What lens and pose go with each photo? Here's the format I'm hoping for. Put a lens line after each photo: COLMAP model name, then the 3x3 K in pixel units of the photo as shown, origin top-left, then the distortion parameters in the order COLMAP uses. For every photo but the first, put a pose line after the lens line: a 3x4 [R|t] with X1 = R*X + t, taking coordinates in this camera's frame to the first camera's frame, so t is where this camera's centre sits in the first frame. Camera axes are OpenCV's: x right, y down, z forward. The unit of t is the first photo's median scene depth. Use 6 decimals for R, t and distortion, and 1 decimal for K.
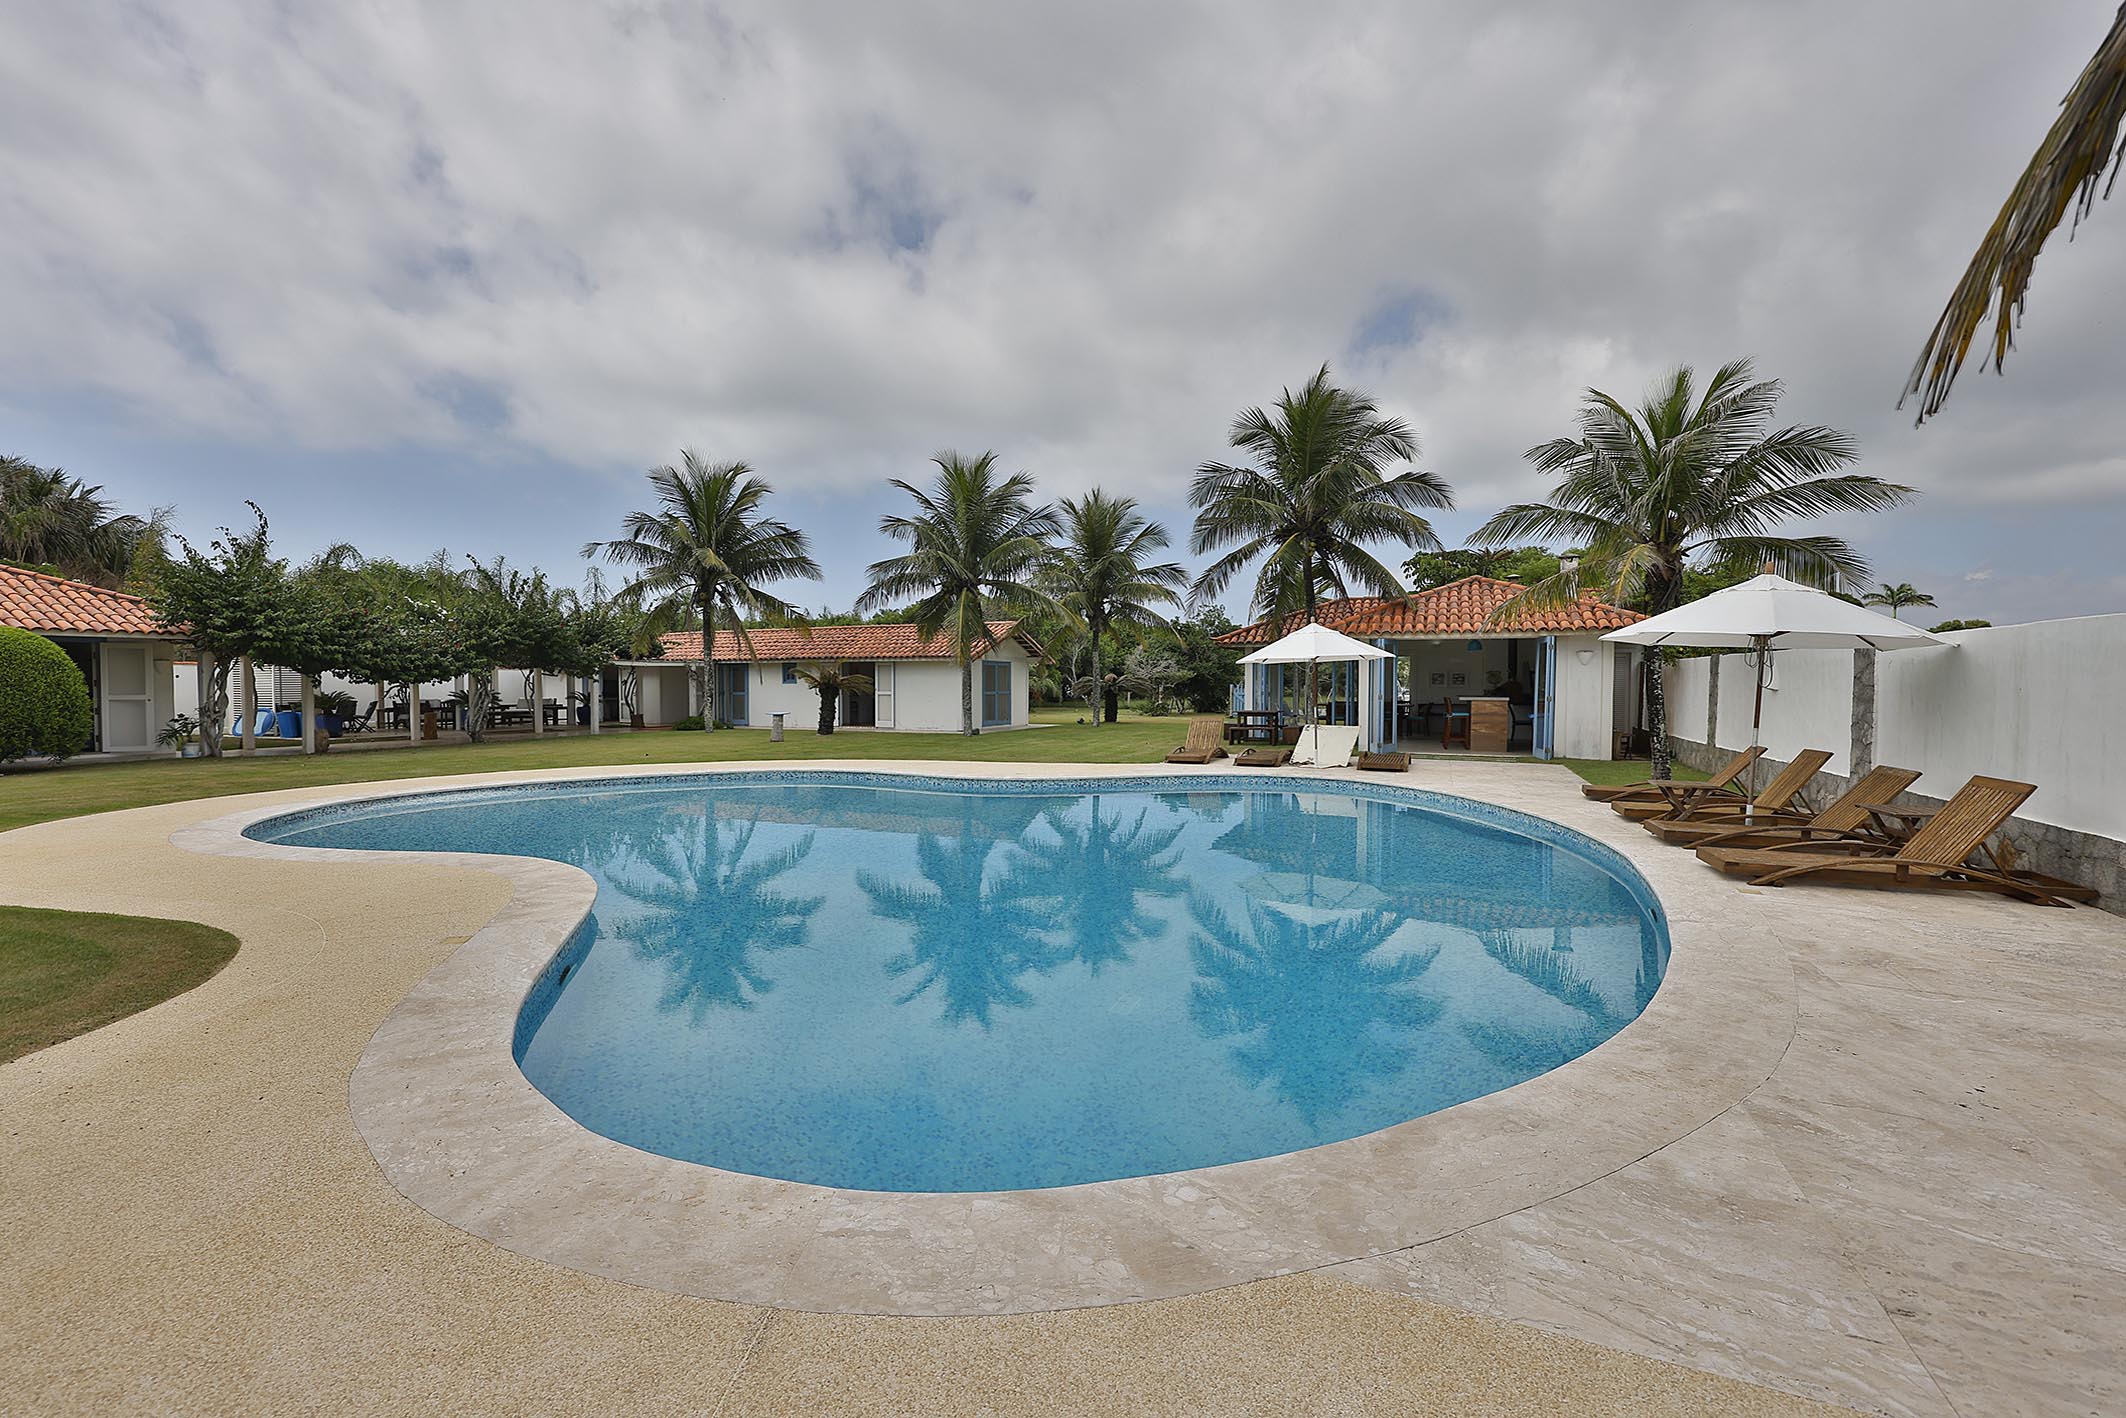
lens RADIAL K [[894.9, 0, 1060.9], [0, 894.9, 744.9], [0, 0, 1]] dist [-0.002776, 0.000006]
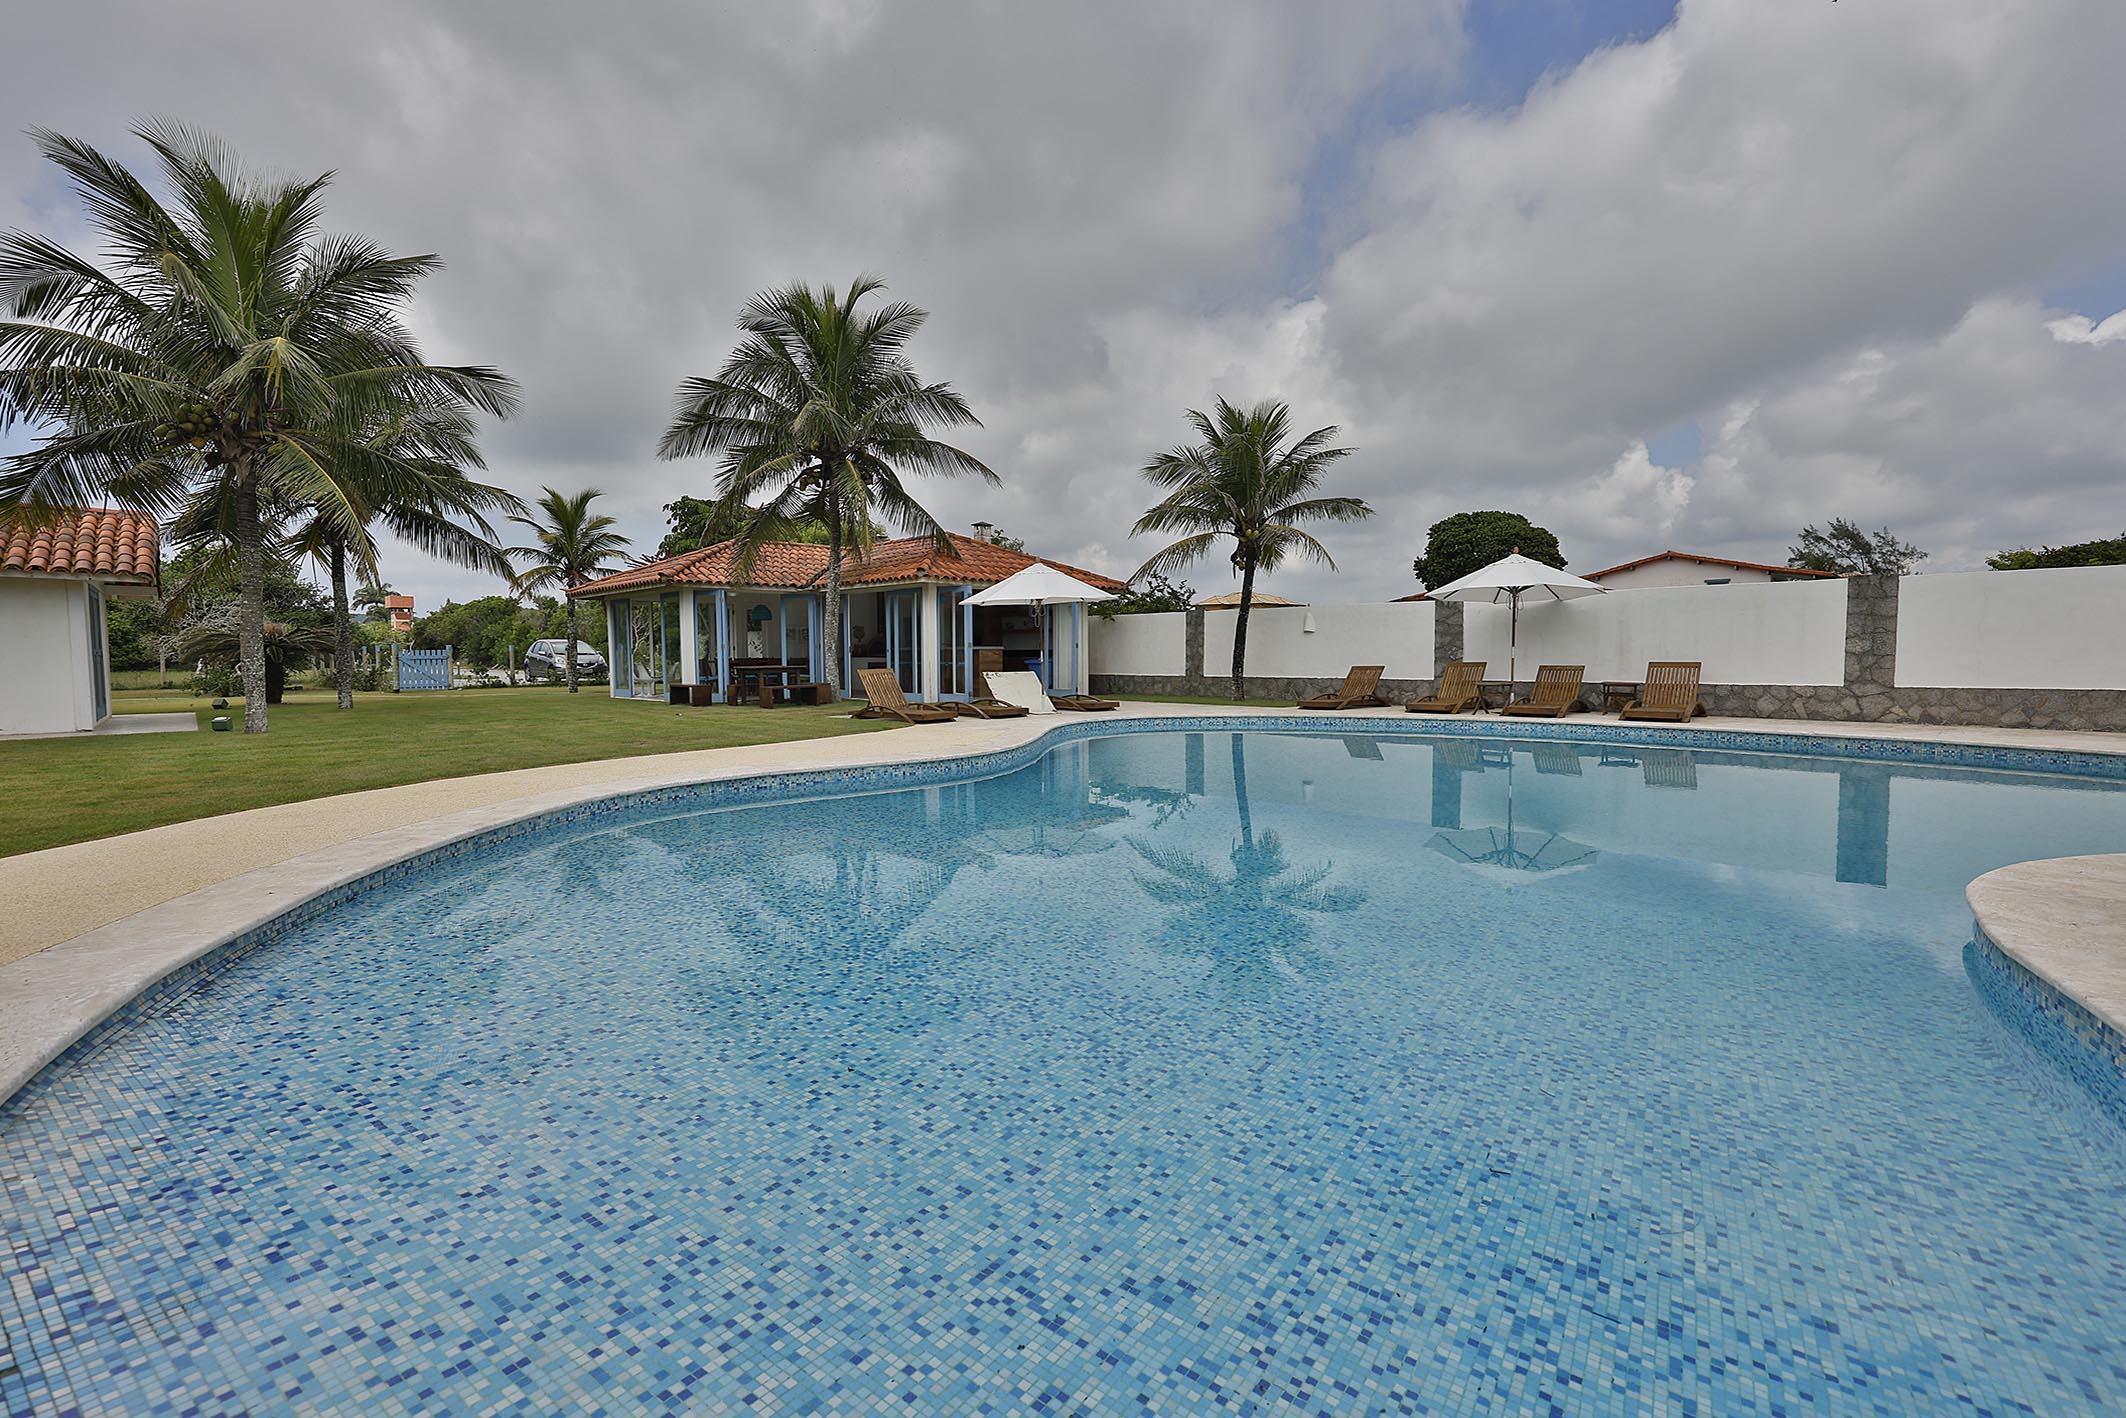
lens RADIAL K [[901.8, 0, 1036.4], [0, 901.8, 709.7], [0, 0, 1]] dist [-0.003667, 0.000559]
pose [[0.375170, -0.058549, 0.925105, -0.377494], [0.070784, 0.996899, 0.034387, -0.007649], [-0.924250, 0.052582, 0.378150, 0.388259]]
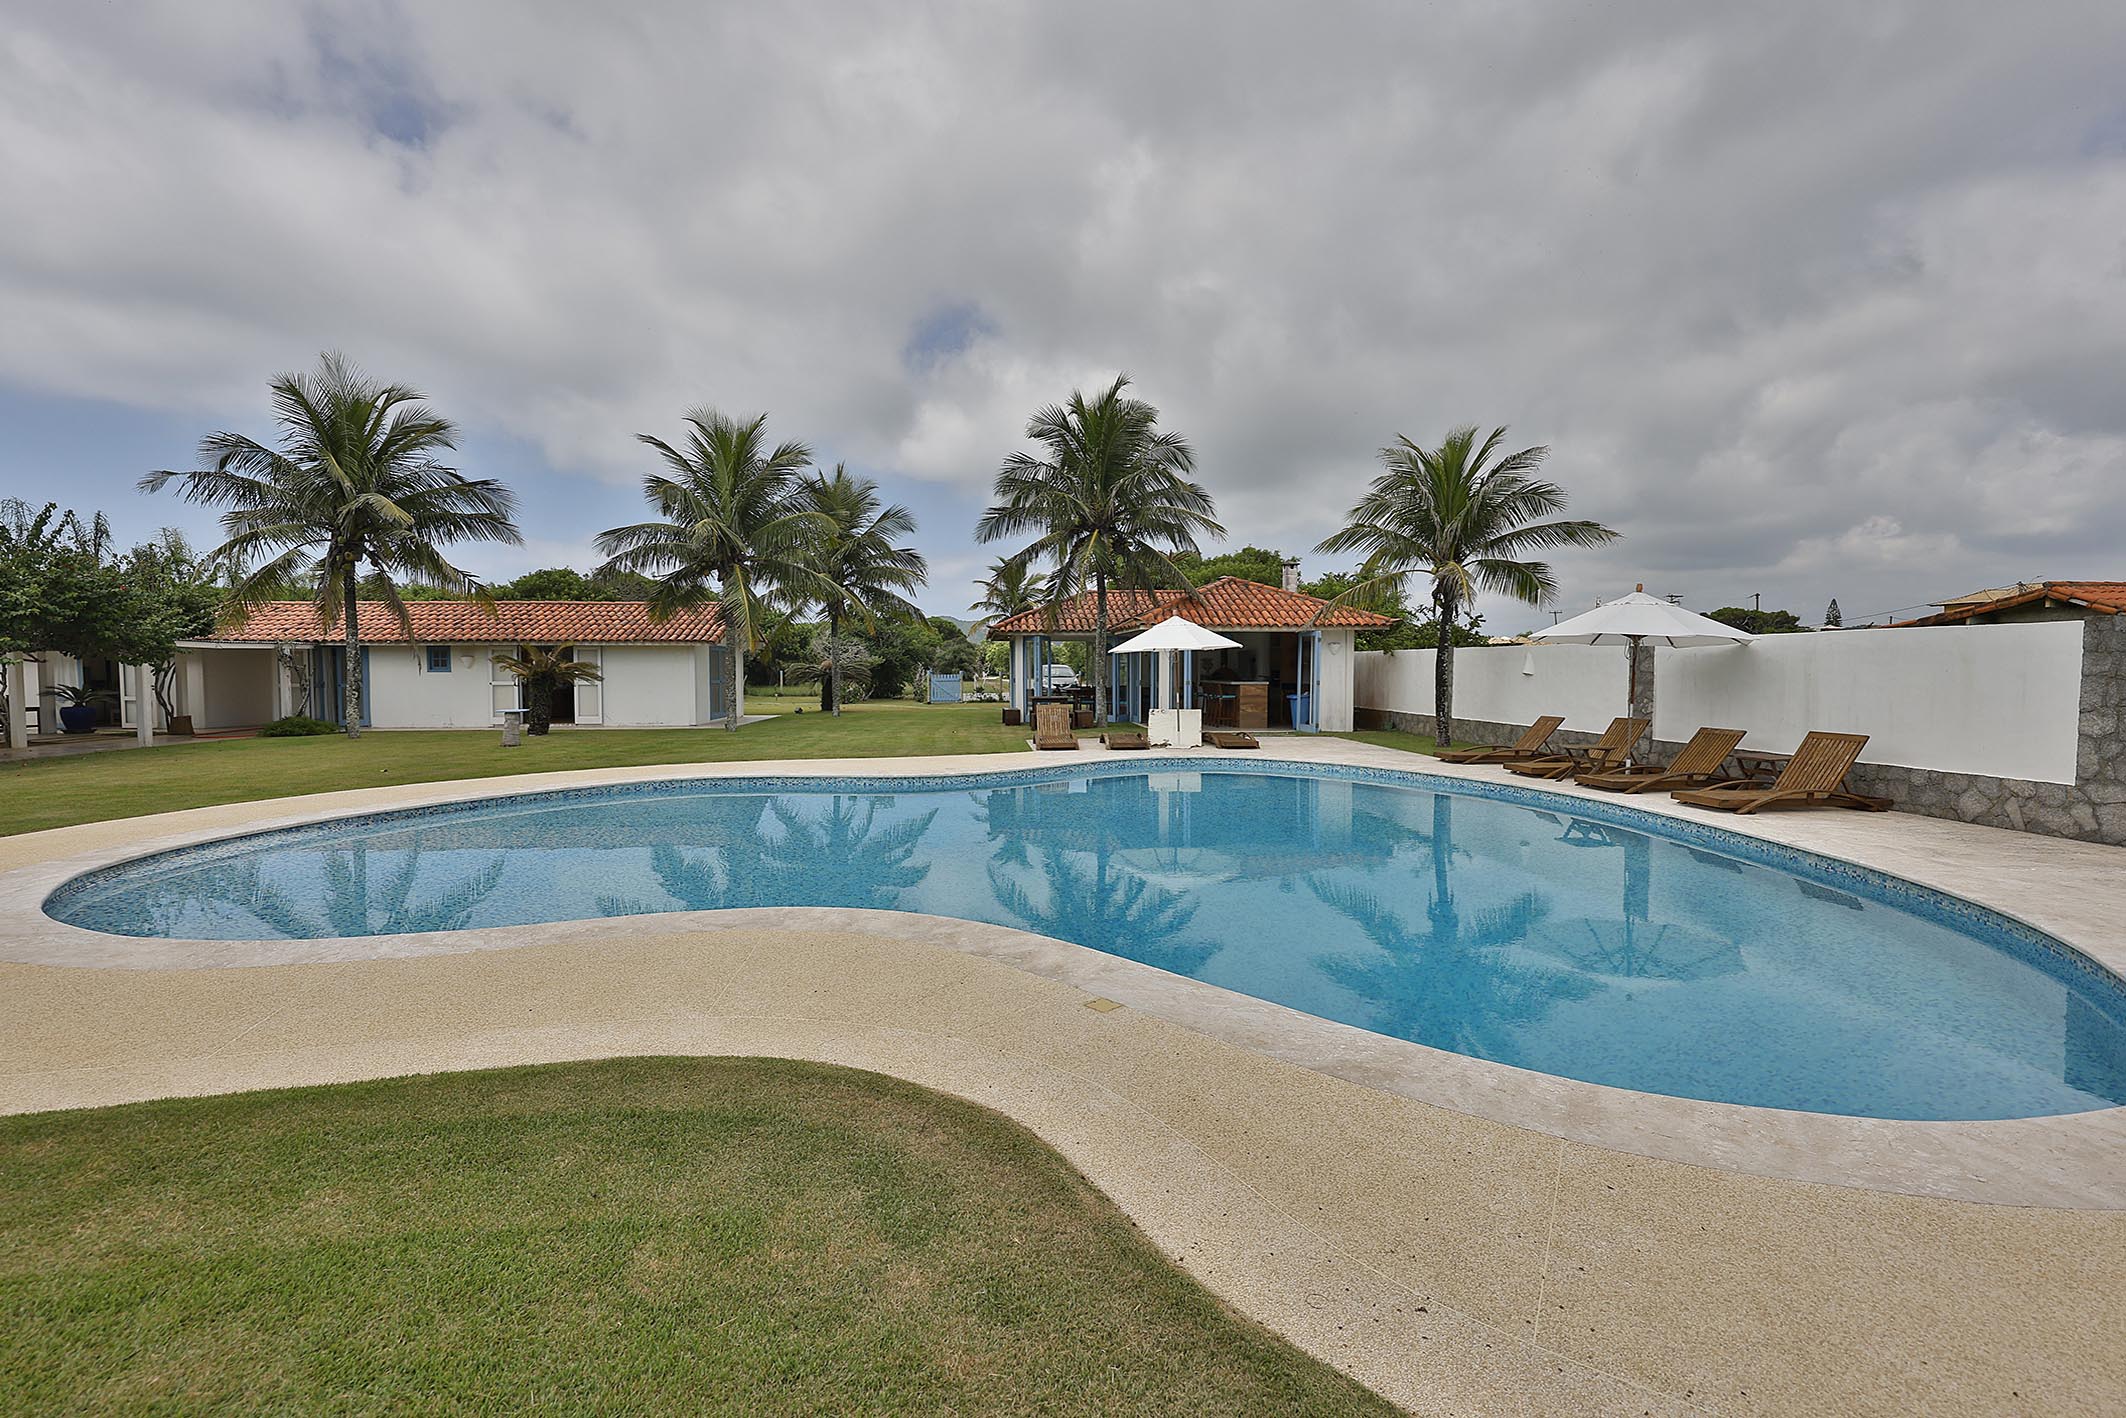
lens RADIAL K [[901.8, 0, 1036.4], [0, 901.8, 709.7], [0, 0, 1]] dist [-0.003667, 0.000559]
pose [[0.886107, -0.023834, 0.462867, -0.234672], [0.034238, 0.999314, -0.014087, -0.007278], [-0.462214, 0.028330, 0.886316, 0.066718]]
